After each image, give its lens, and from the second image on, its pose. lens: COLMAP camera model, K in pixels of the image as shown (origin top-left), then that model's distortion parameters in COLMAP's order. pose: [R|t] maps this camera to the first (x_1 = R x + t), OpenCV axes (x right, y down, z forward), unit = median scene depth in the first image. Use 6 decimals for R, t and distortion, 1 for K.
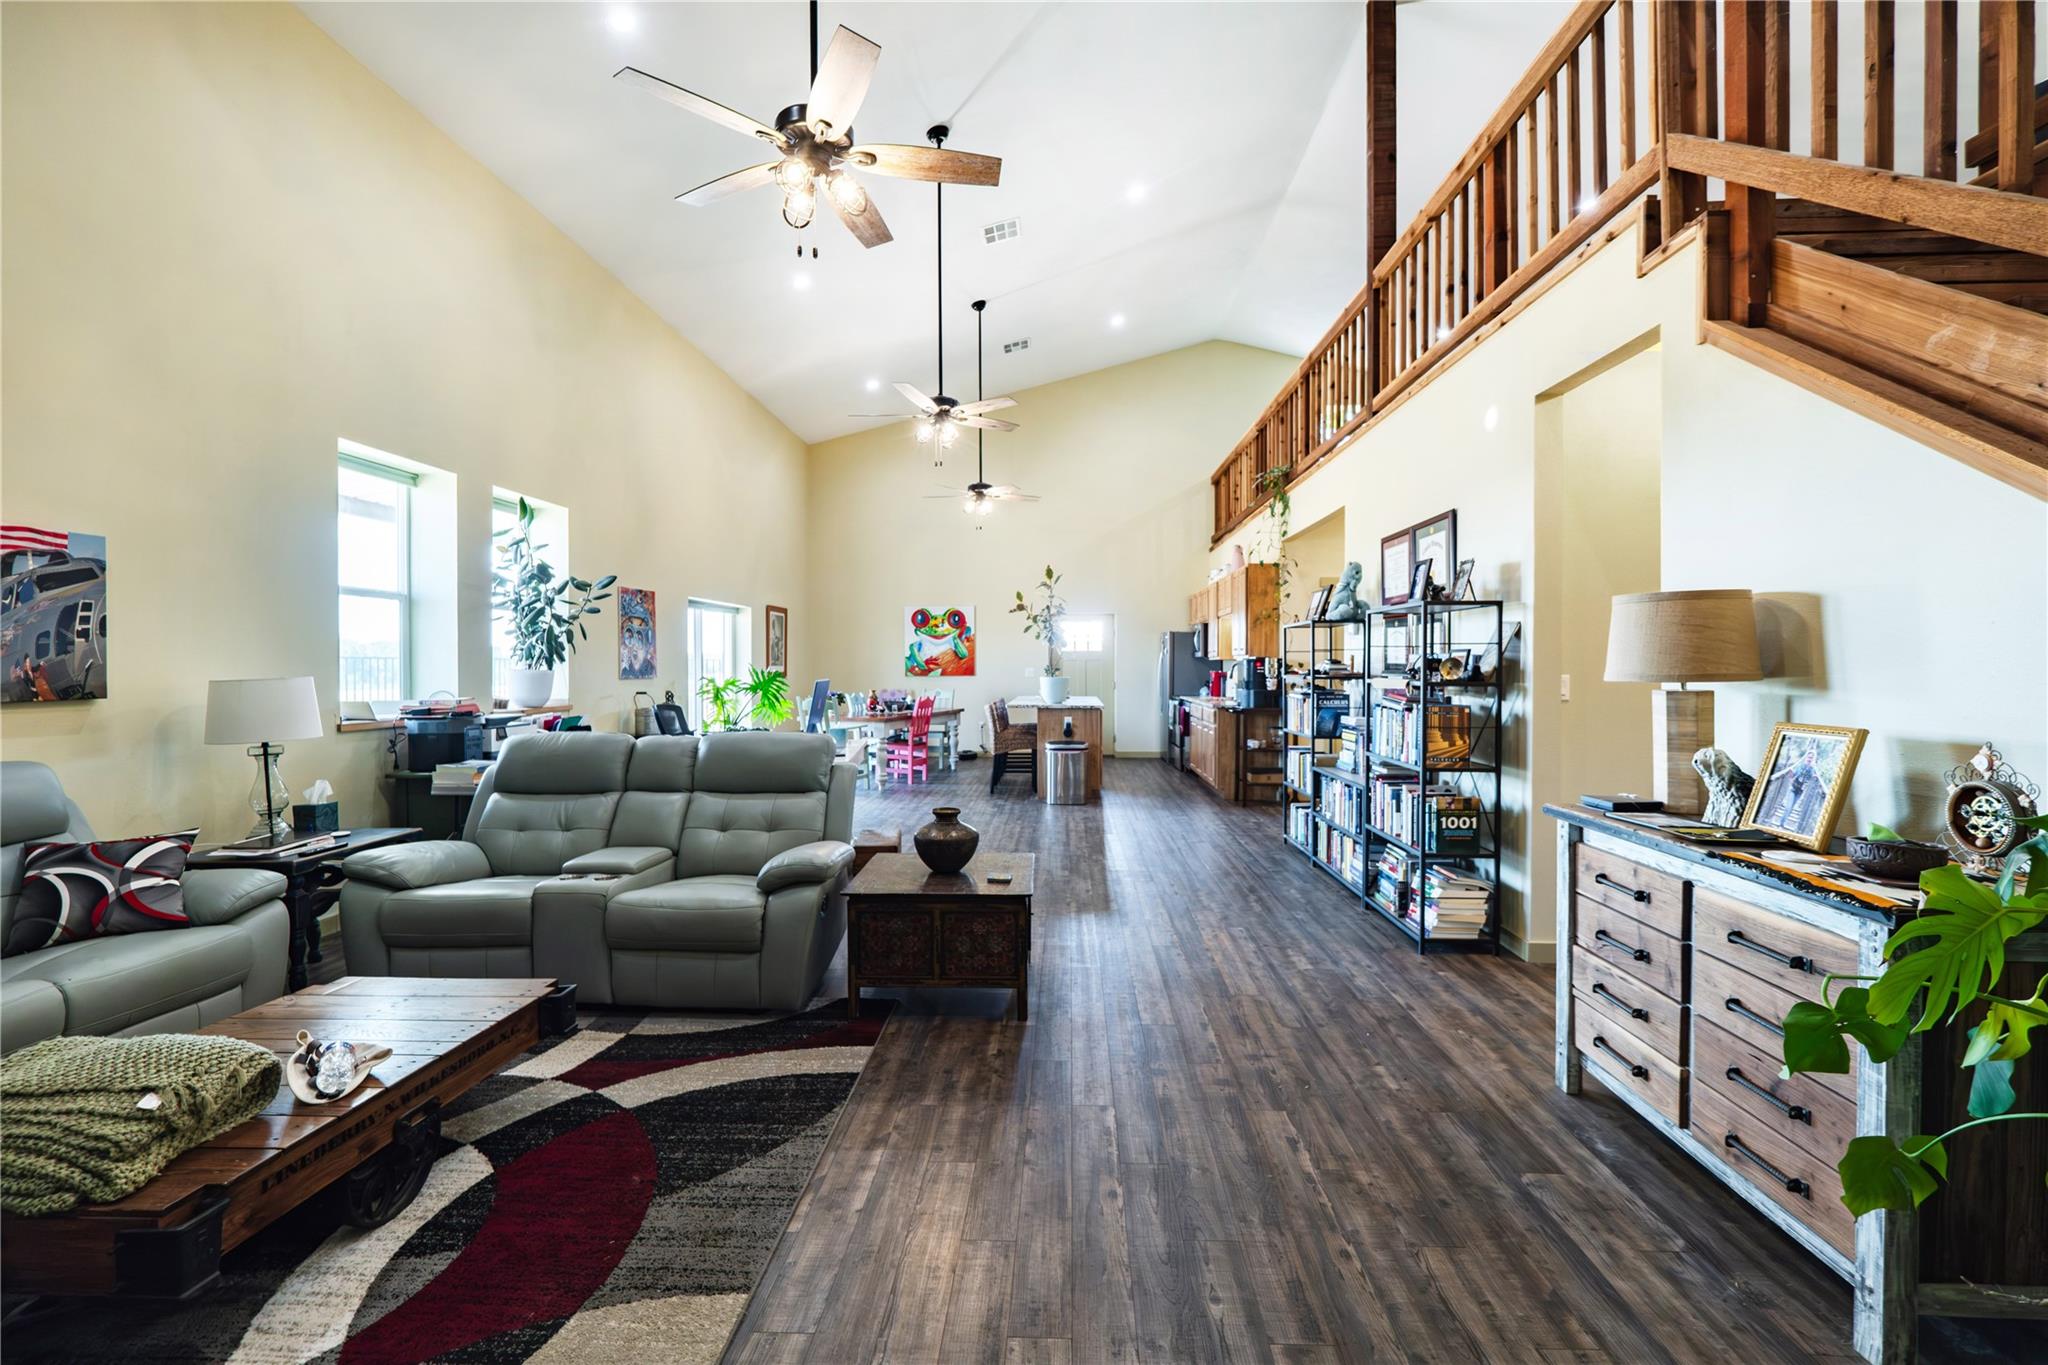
lens RADIAL K [[890.3, 0, 1032.2], [0, 890.3, 676.4], [0, 0, 1]] dist [0.001702, -0.003839]
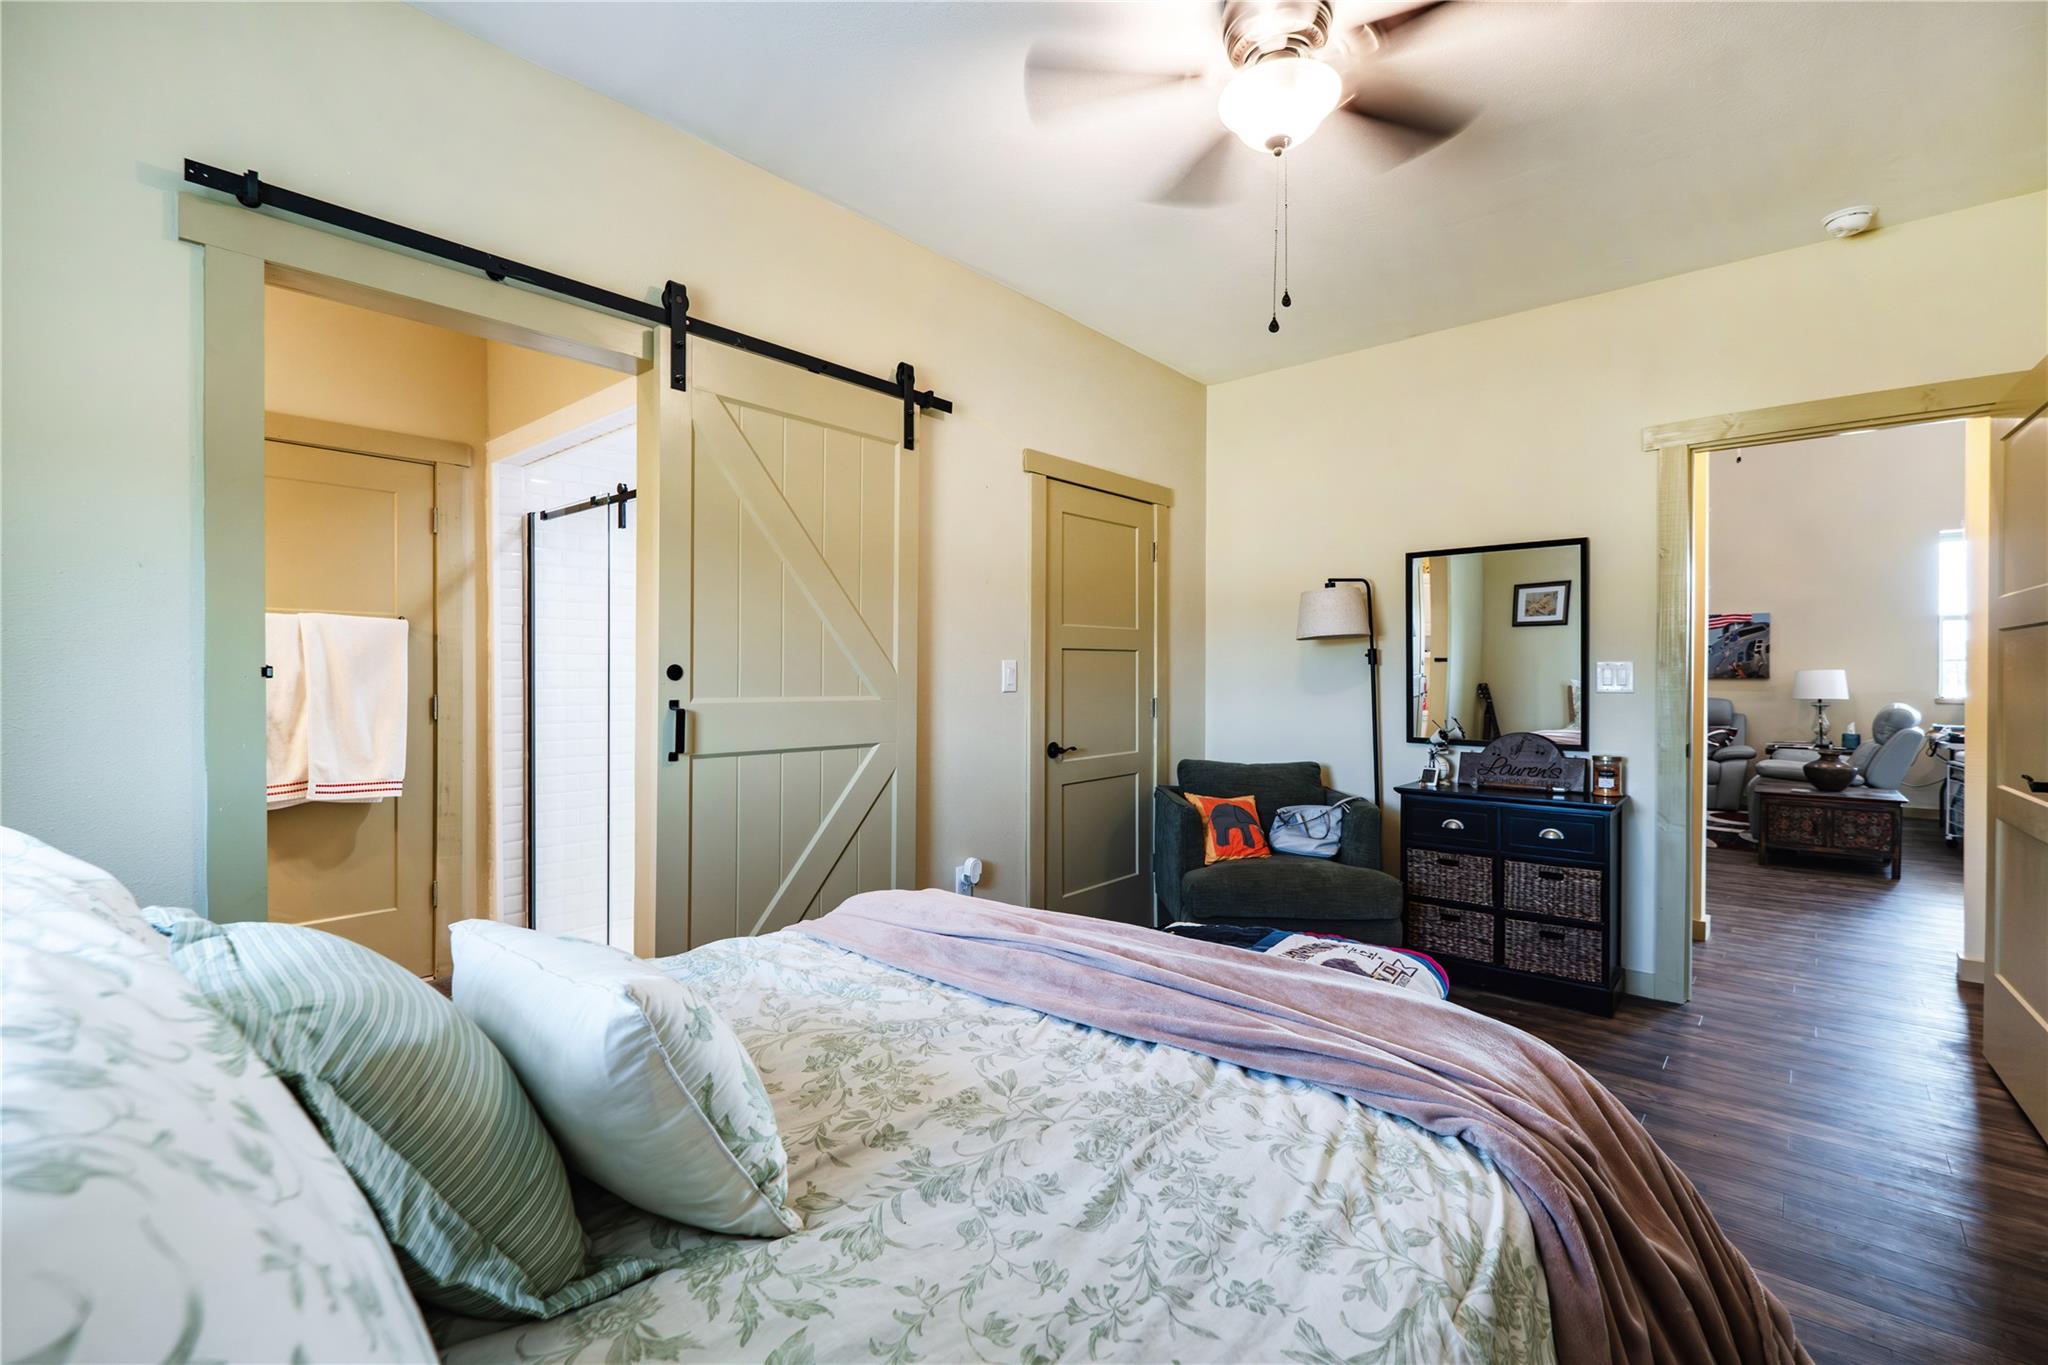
lens RADIAL K [[890.3, 0, 1034.8], [0, 890.3, 679.6], [0, 0, 1]] dist [0.001702, -0.003839]
pose [[-0.629224, 0.003313, -0.777217, 0.859048], [-0.012370, 0.999822, 0.014277, 0.007798], [0.777126, 0.018598, -0.629070, 0.378944]]
